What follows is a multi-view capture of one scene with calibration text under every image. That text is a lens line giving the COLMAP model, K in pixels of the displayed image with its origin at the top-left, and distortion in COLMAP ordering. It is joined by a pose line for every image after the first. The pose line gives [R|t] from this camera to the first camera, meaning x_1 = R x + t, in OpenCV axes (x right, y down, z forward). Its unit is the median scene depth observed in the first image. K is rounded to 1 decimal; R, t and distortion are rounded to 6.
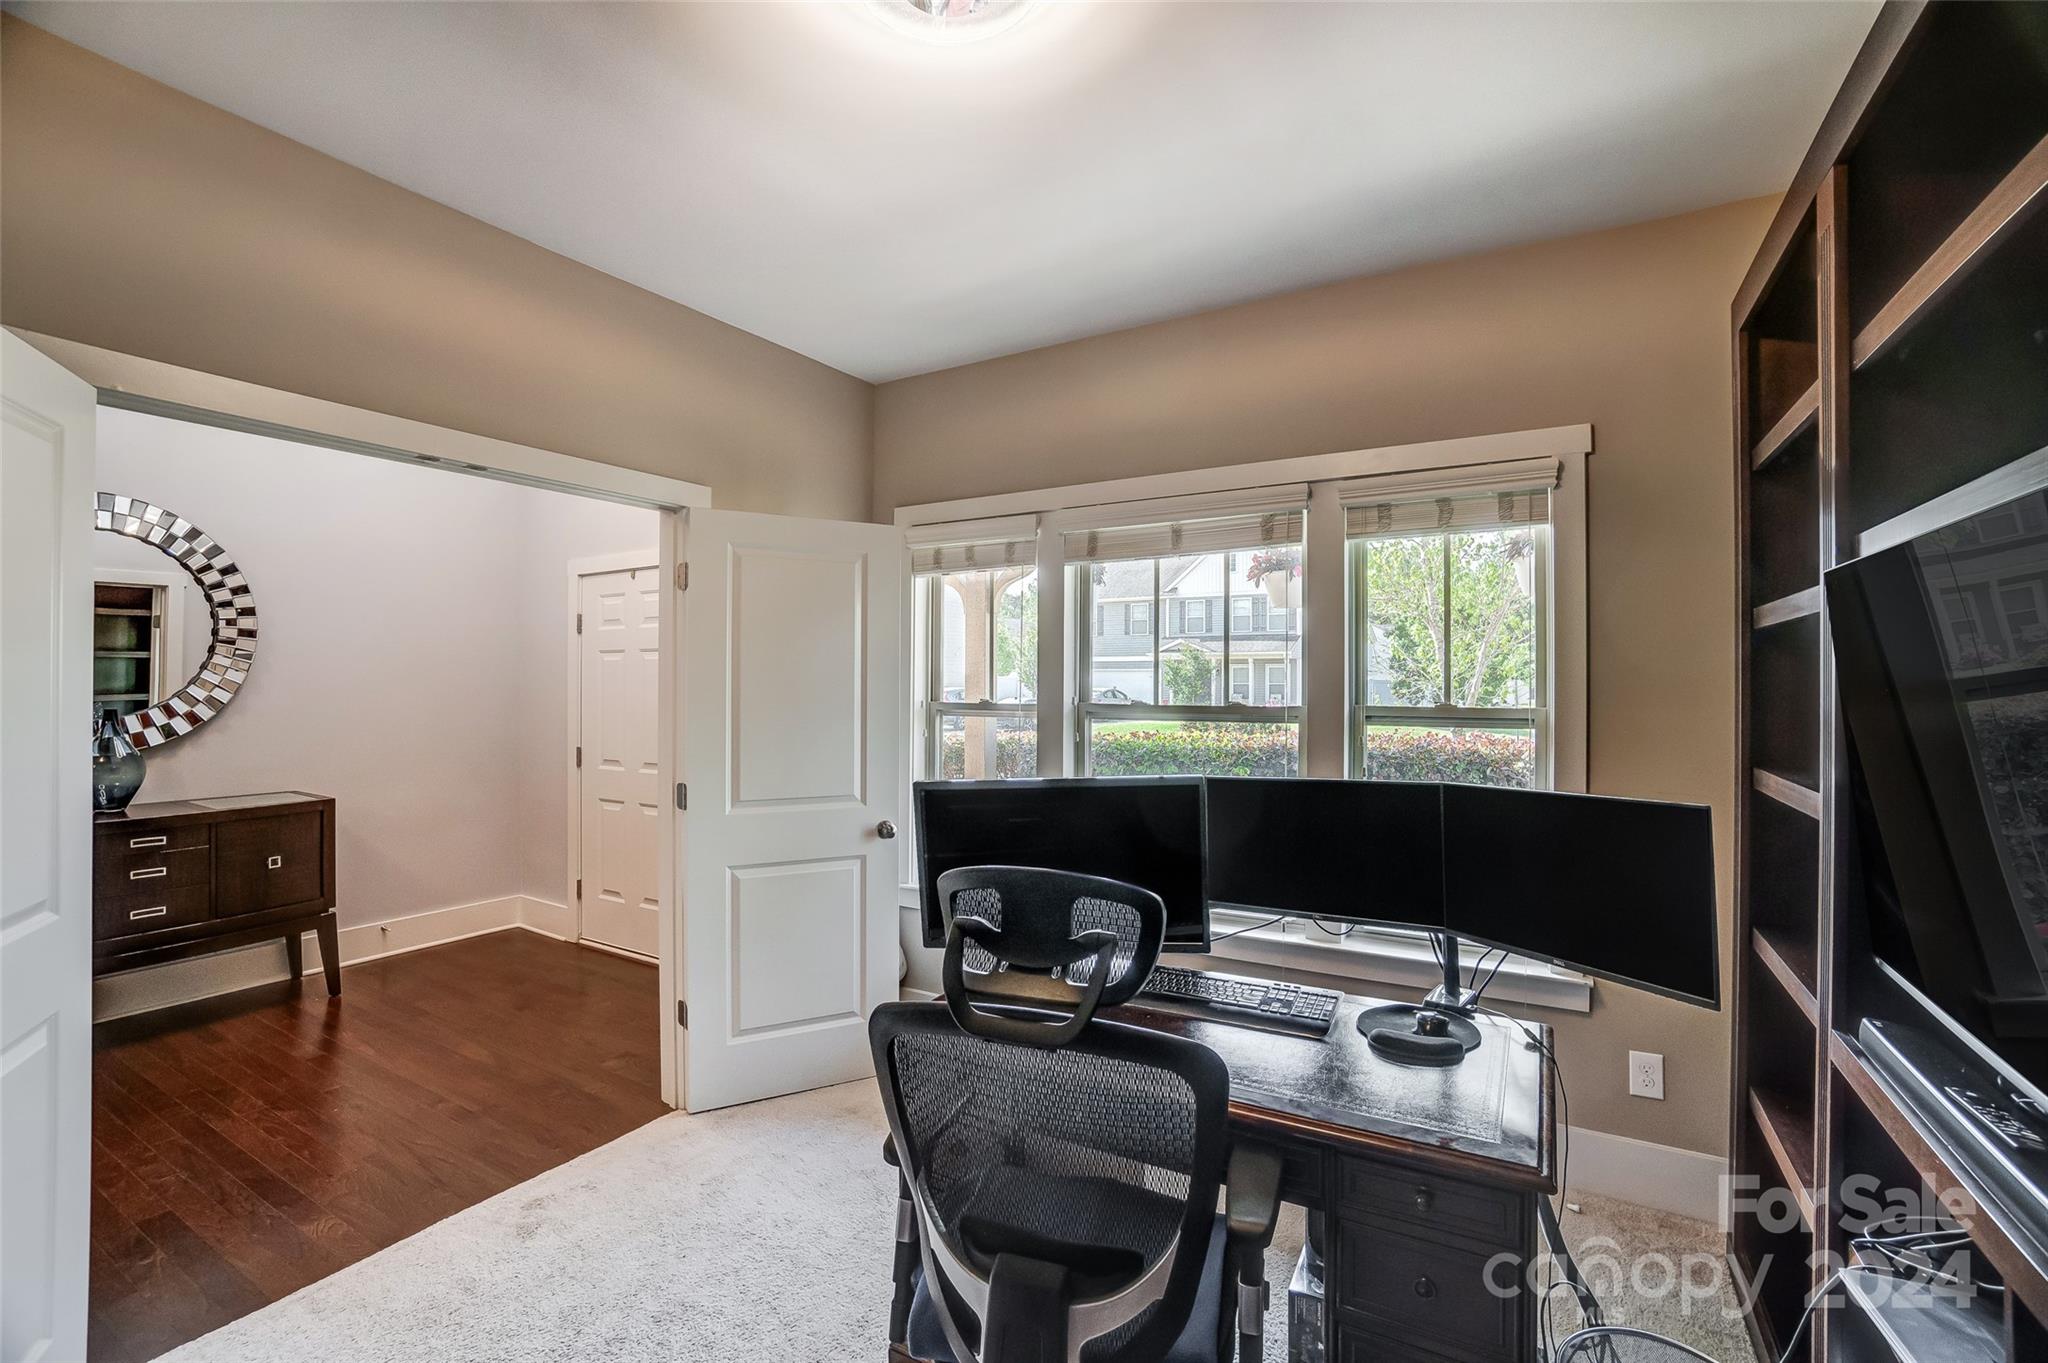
lens RADIAL K [[908.4, 0, 1009.8], [0, 908.4, 682.2], [0, 0, 1]] dist [-0.068034, 0.024210]
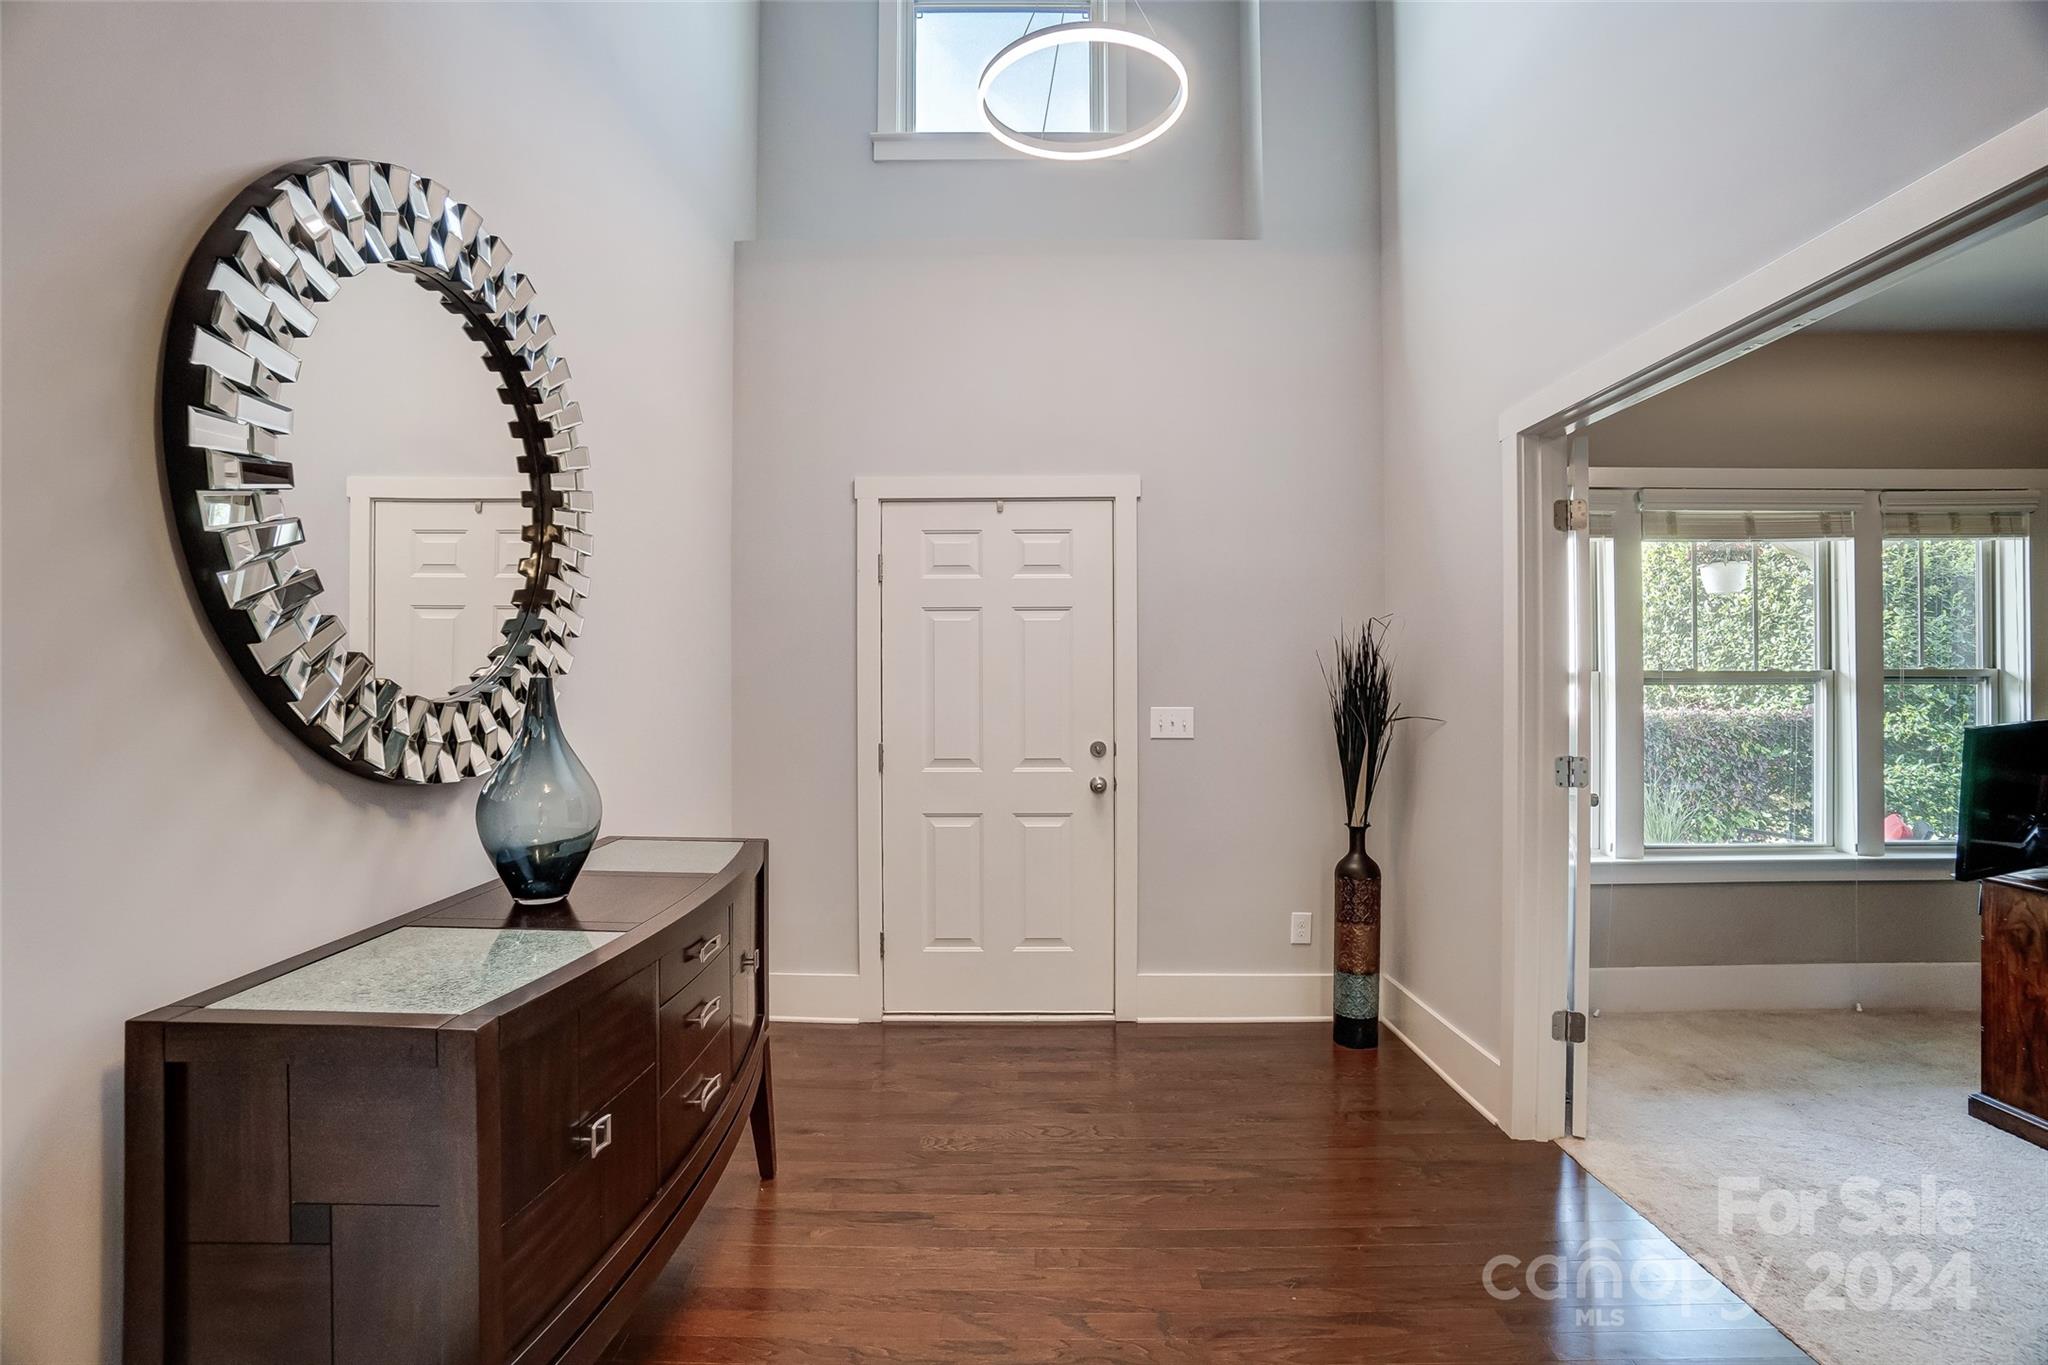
lens RADIAL K [[908.4, 0, 1009.8], [0, 908.4, 683.2], [0, 0, 1]] dist [-0.068034, 0.024210]
pose [[0.852834, -0.013351, 0.522012, -1.056465], [0.004273, 0.999818, 0.018591, 0.016037], [-0.522165, -0.013624, 0.852735, 0.465897]]
